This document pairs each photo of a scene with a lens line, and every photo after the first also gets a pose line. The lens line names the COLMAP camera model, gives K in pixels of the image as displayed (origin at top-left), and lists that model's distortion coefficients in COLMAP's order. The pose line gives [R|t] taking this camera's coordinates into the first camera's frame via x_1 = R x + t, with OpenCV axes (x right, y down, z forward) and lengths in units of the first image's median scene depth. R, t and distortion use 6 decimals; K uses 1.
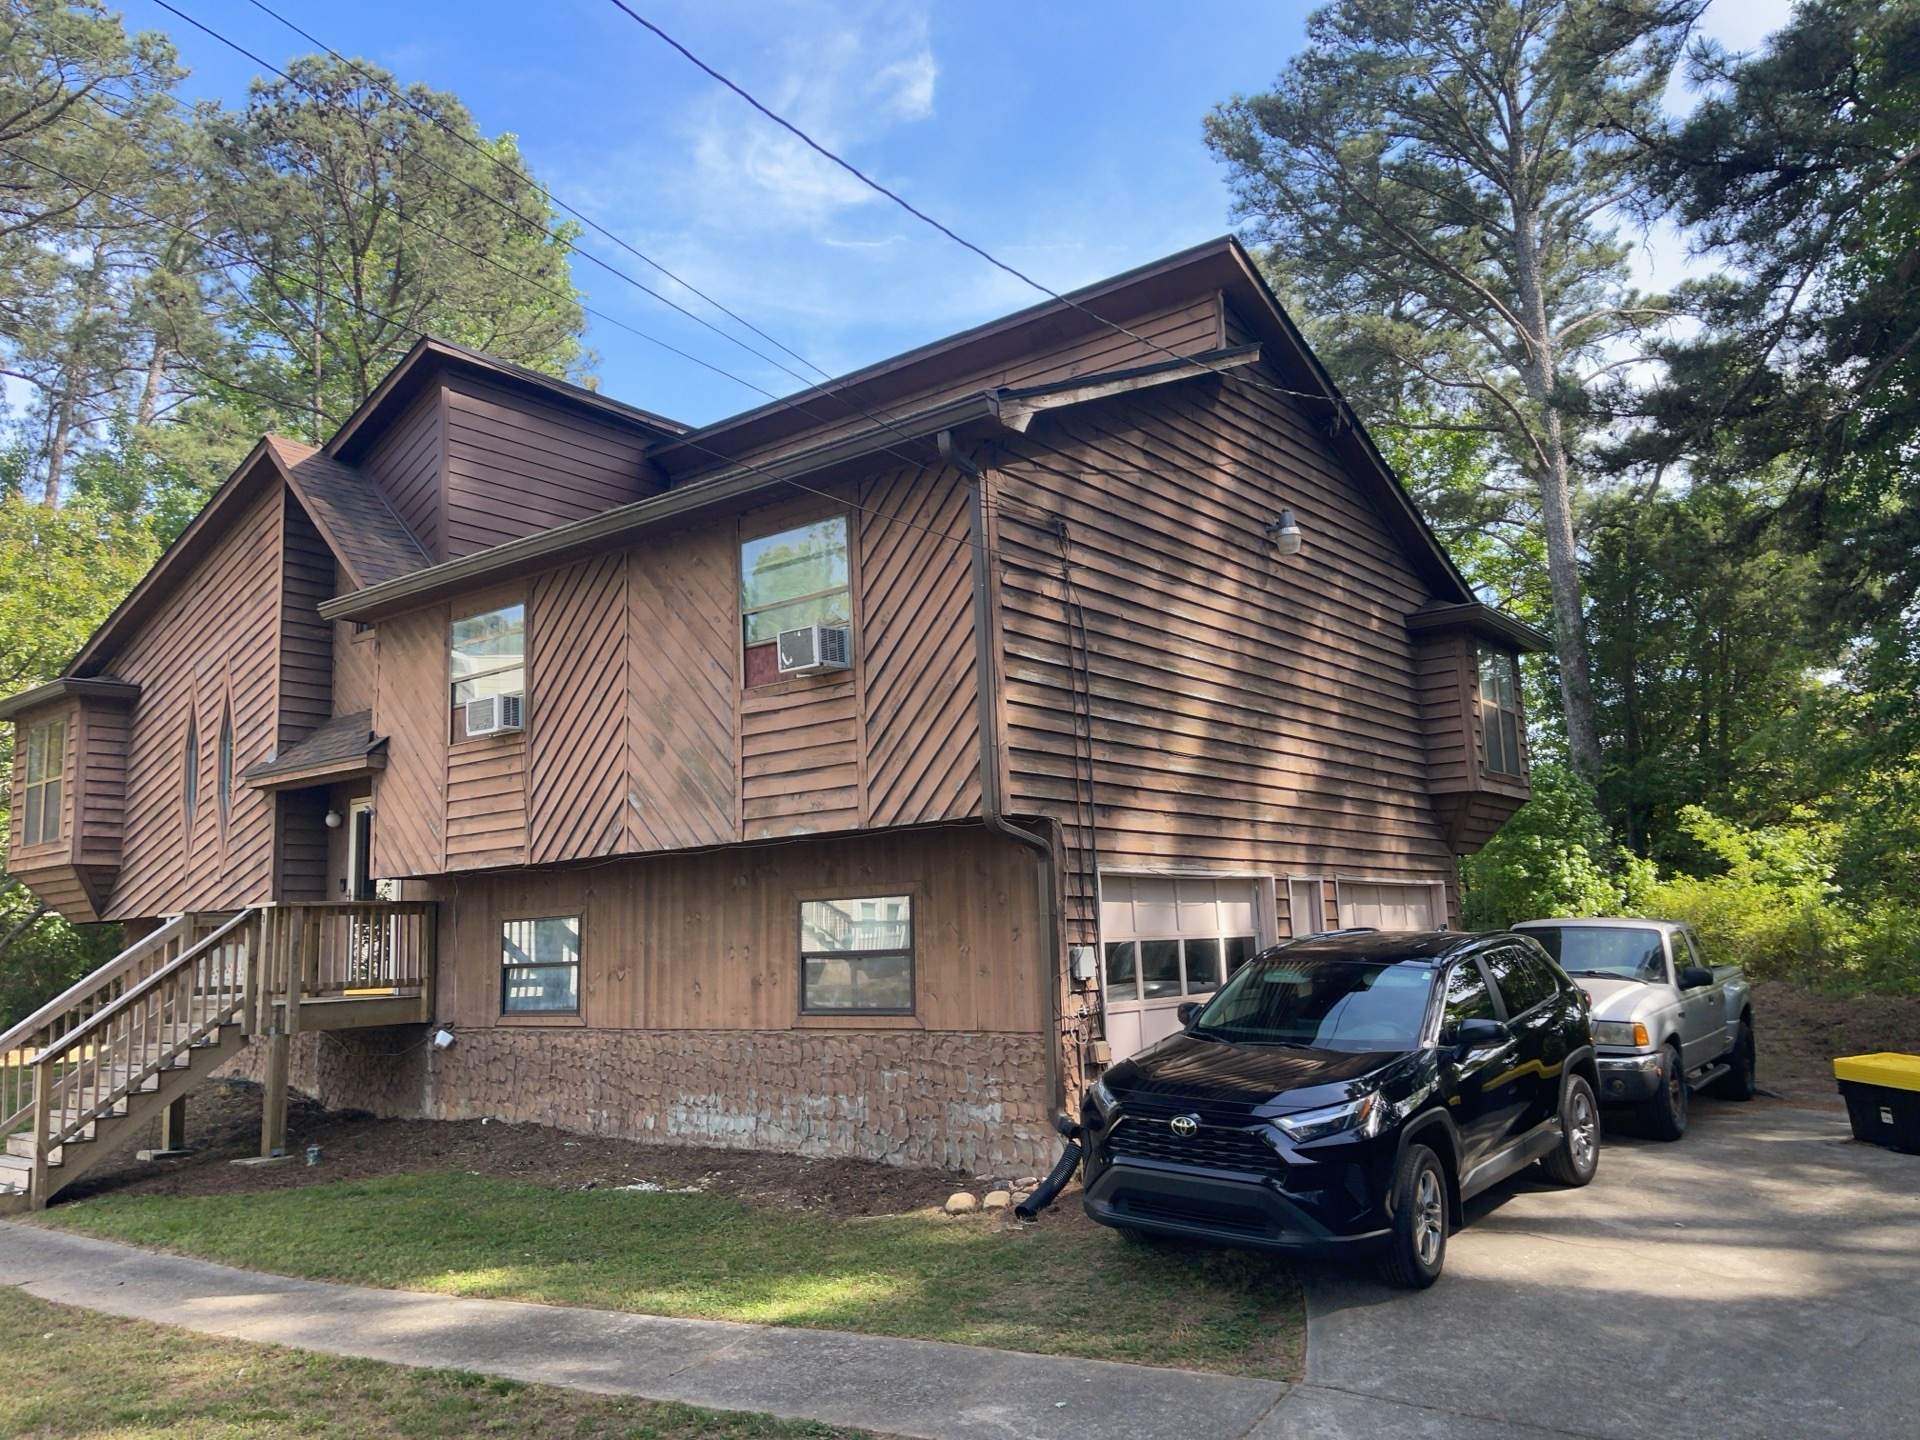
lens RADIAL K [[1475.1, 0, 954.8], [0, 1475.1, 728.8], [0, 0, 1]] dist [0.052884, -0.066889]
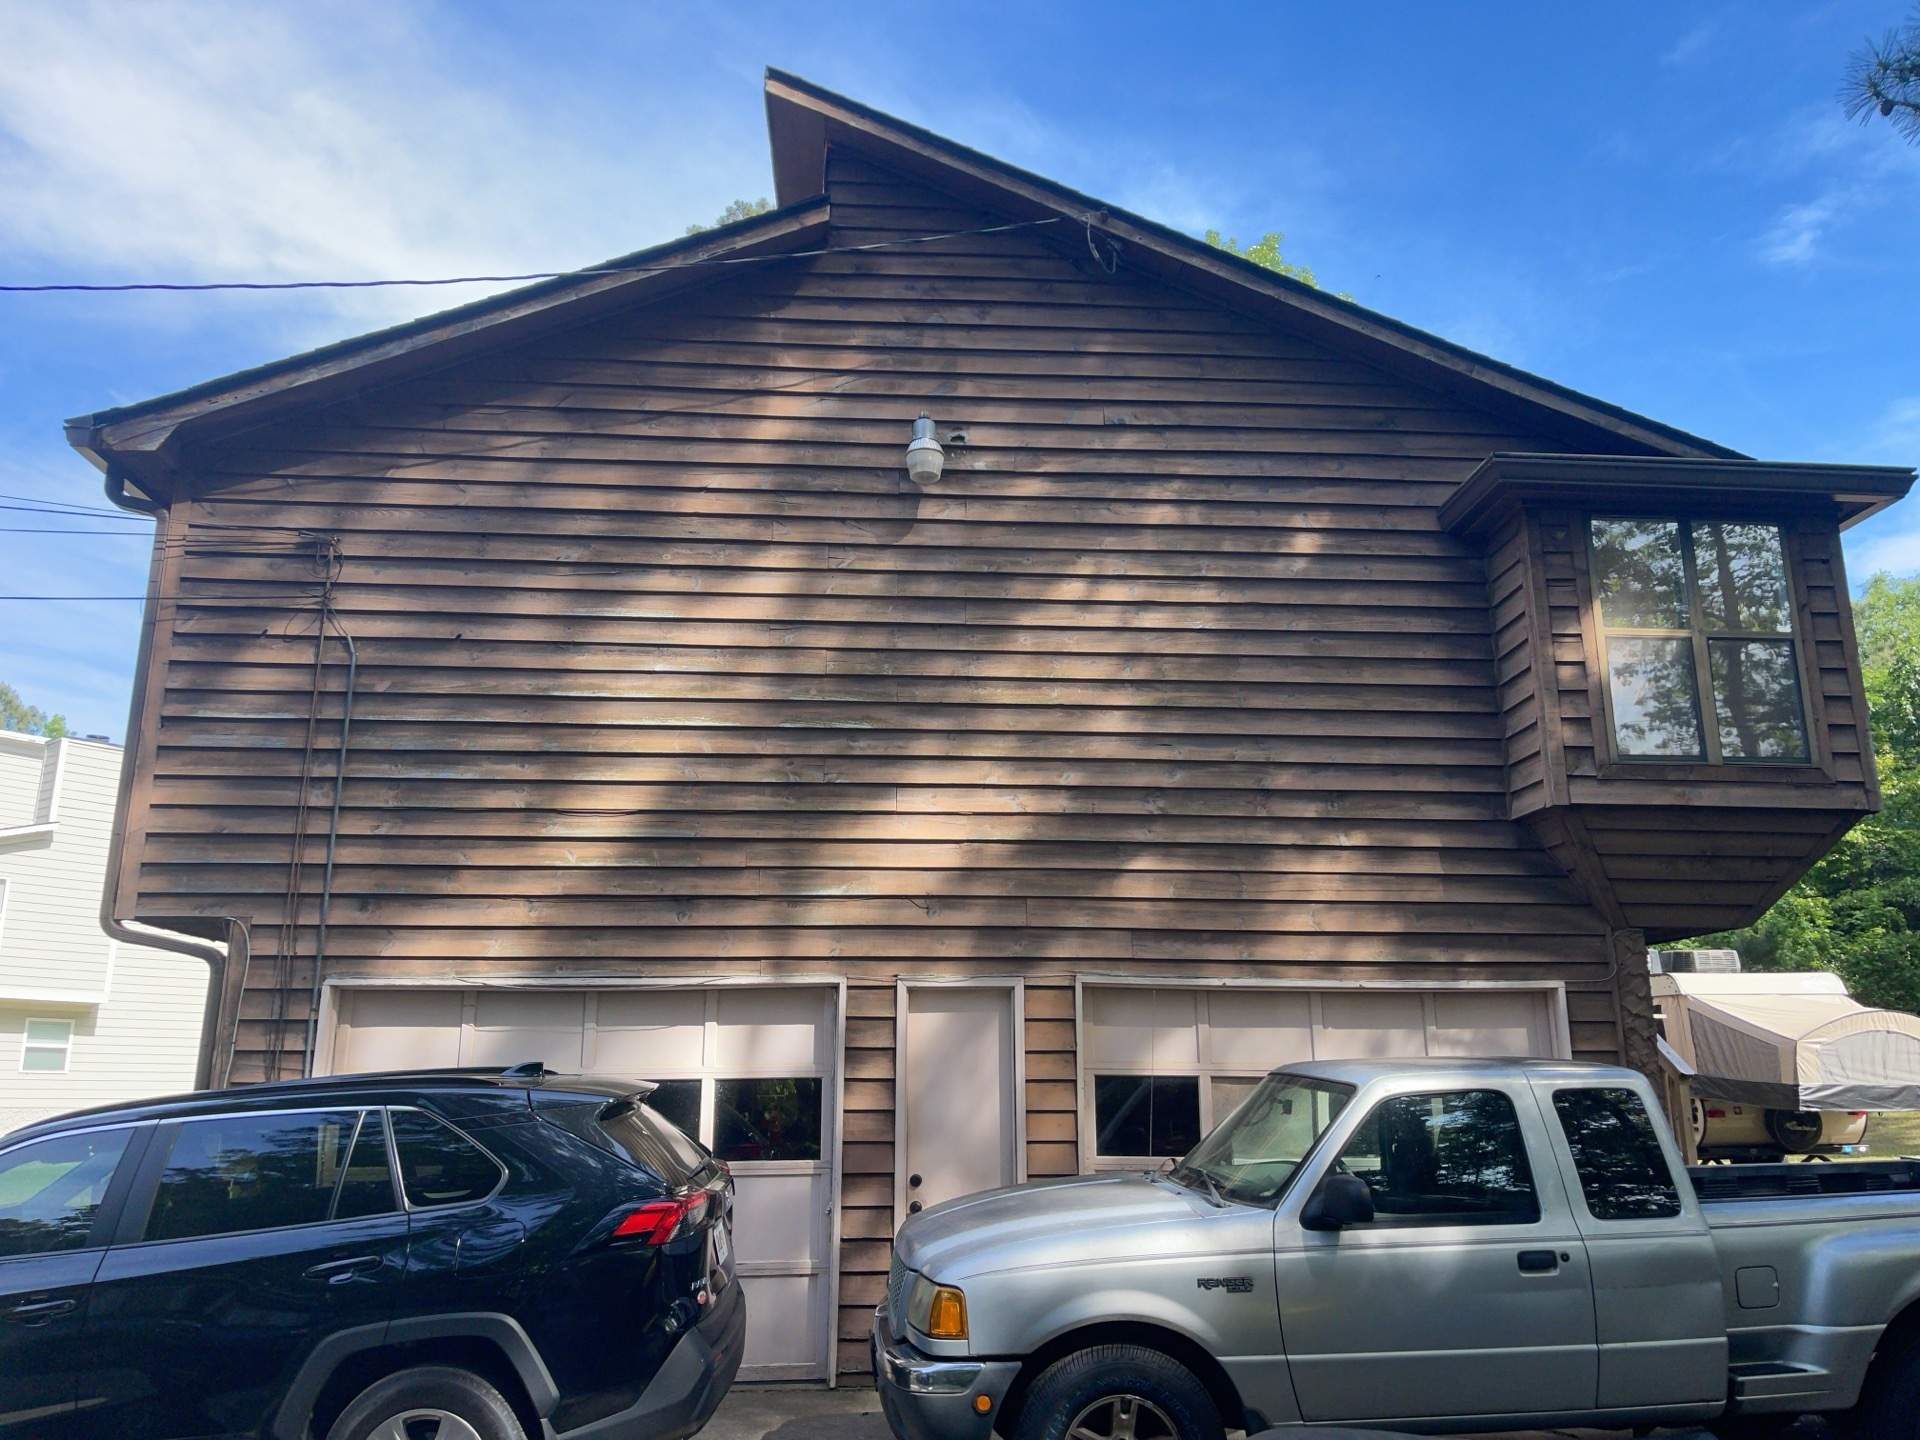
lens RADIAL K [[1475.1, 0, 970.6], [0, 1475.1, 718.7], [0, 0, 1]] dist [0.052884, -0.066889]
pose [[0.671375, -0.150478, -0.725680, 0.748464], [0.088743, 0.988448, -0.122864, 0.072086], [0.735785, 0.018089, 0.676973, 0.620590]]
